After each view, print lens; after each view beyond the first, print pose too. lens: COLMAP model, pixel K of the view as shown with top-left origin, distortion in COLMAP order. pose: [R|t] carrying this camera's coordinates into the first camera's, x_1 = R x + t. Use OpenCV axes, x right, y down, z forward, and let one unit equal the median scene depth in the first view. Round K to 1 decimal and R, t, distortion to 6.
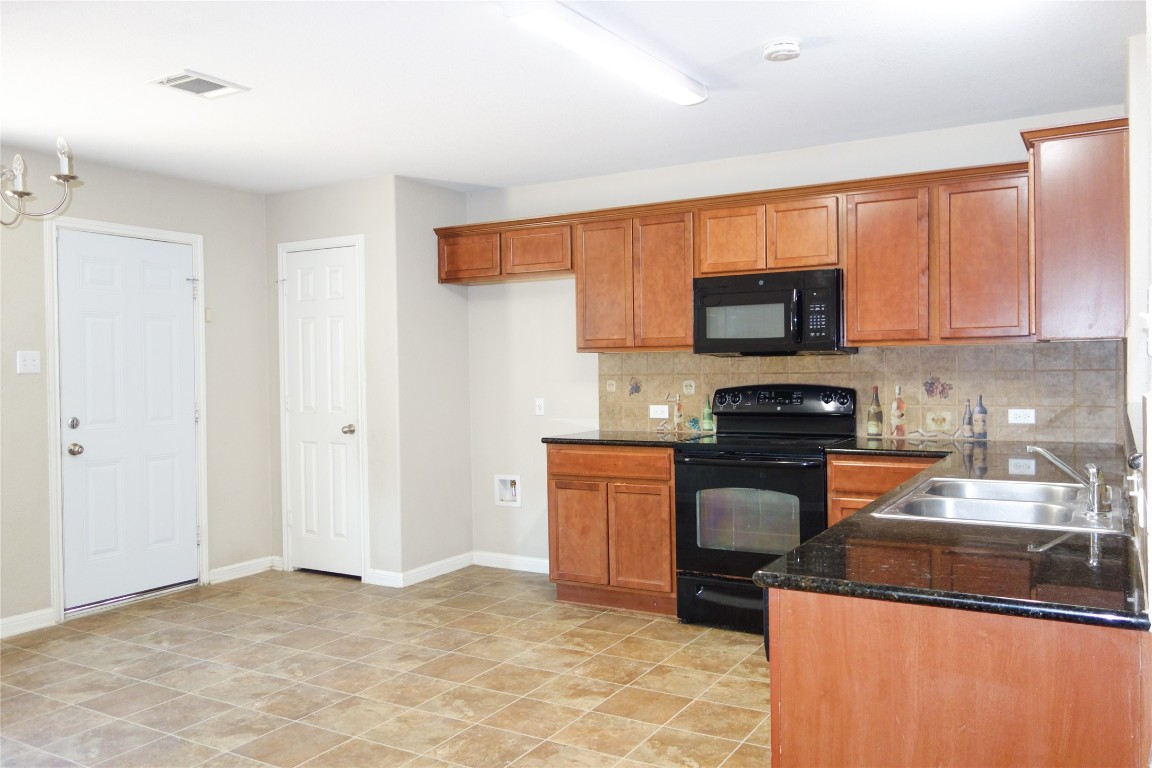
lens RADIAL K [[910.8, 0, 575.1], [0, 910.8, 381.7], [0, 0, 1]] dist [0.009270, -0.004974]
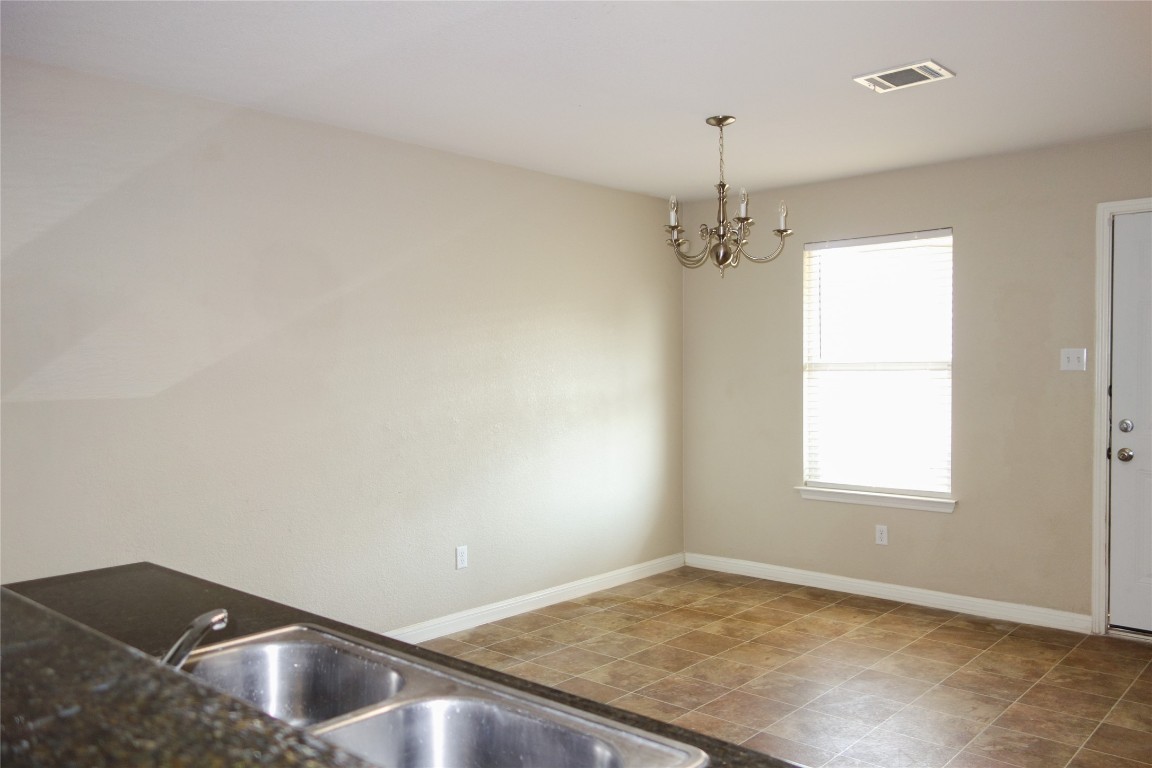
lens RADIAL K [[910.8, 0, 593.7], [0, 910.8, 377.1], [0, 0, 1]] dist [0.009270, -0.004974]
pose [[-0.189568, 0.023741, -0.981580, 0.485034], [-0.010495, 0.999602, 0.026204, -0.022848], [0.981811, 0.015269, -0.189244, 0.732213]]
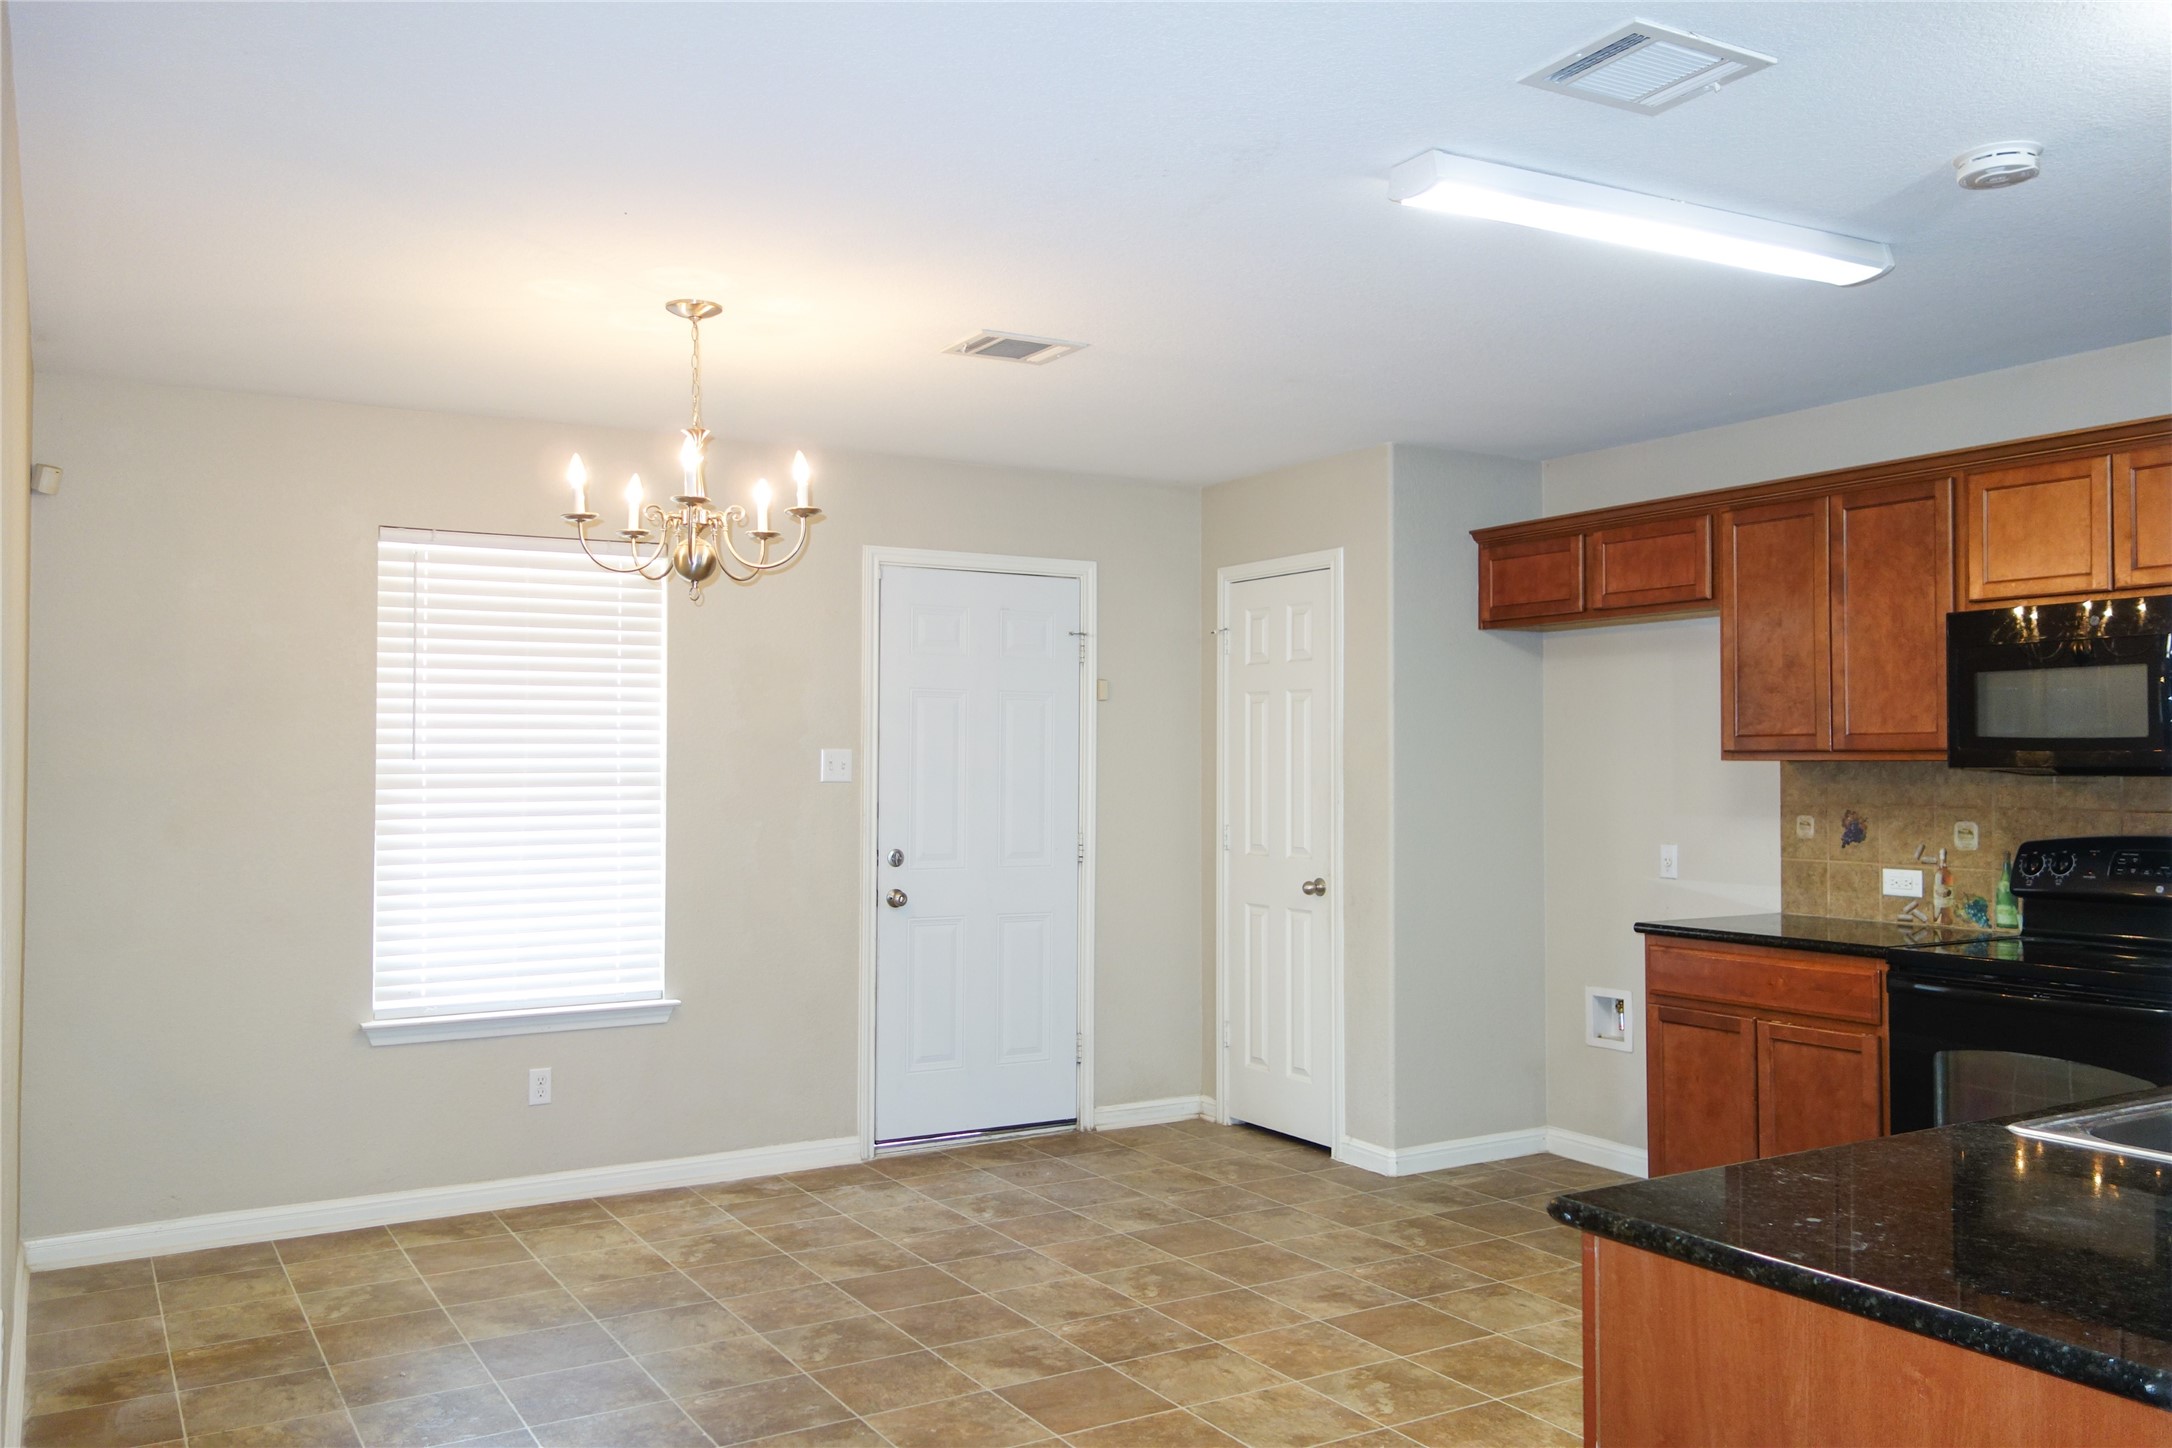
lens RADIAL K [[1717.2, 0, 1084.1], [0, 1717.2, 719.7], [0, 0, 1]] dist [0.009270, -0.004974]
pose [[0.878678, 0.002428, -0.477409, 0.164553], [-0.021267, 0.999193, -0.034061, -0.015488], [0.476941, 0.040081, 0.878021, -0.028245]]
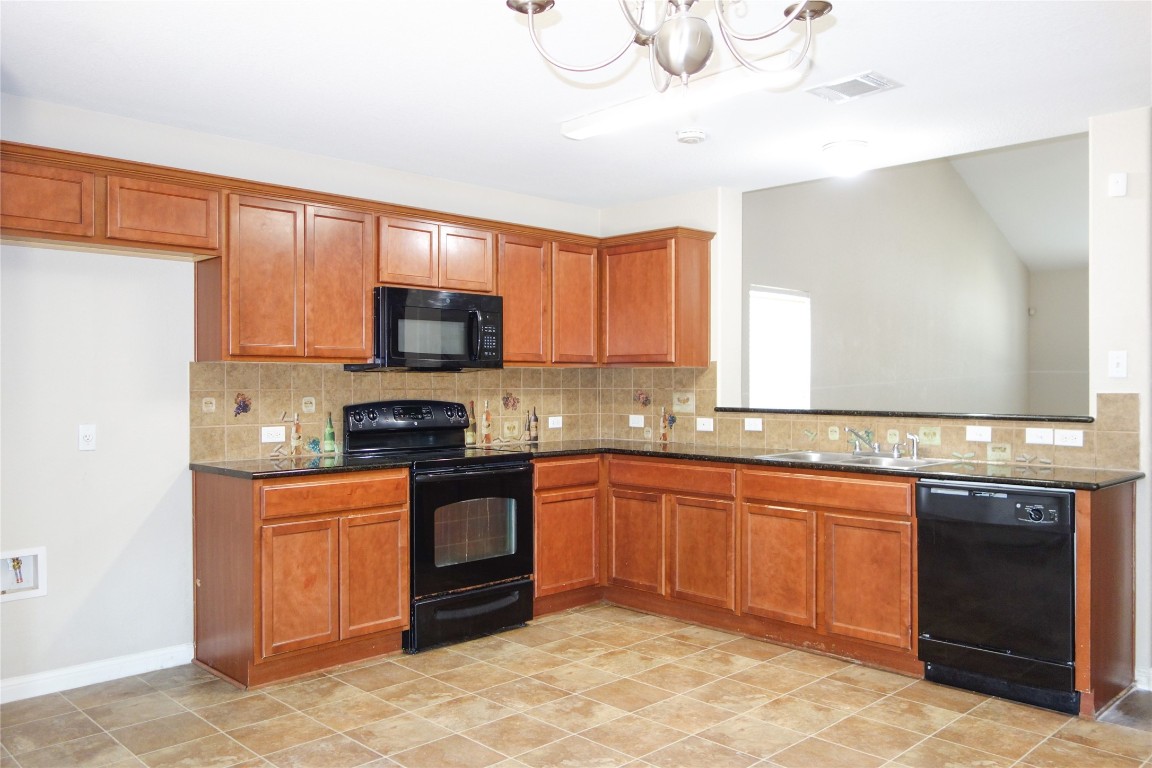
lens RADIAL K [[910.8, 0, 589.3], [0, 910.8, 377.2], [0, 0, 1]] dist [0.009270, -0.004974]
pose [[0.251598, 0.020469, 0.967615, -0.727052], [0.012693, 0.999621, -0.024447, 0.004992], [-0.967749, 0.018433, 0.251242, 0.567019]]
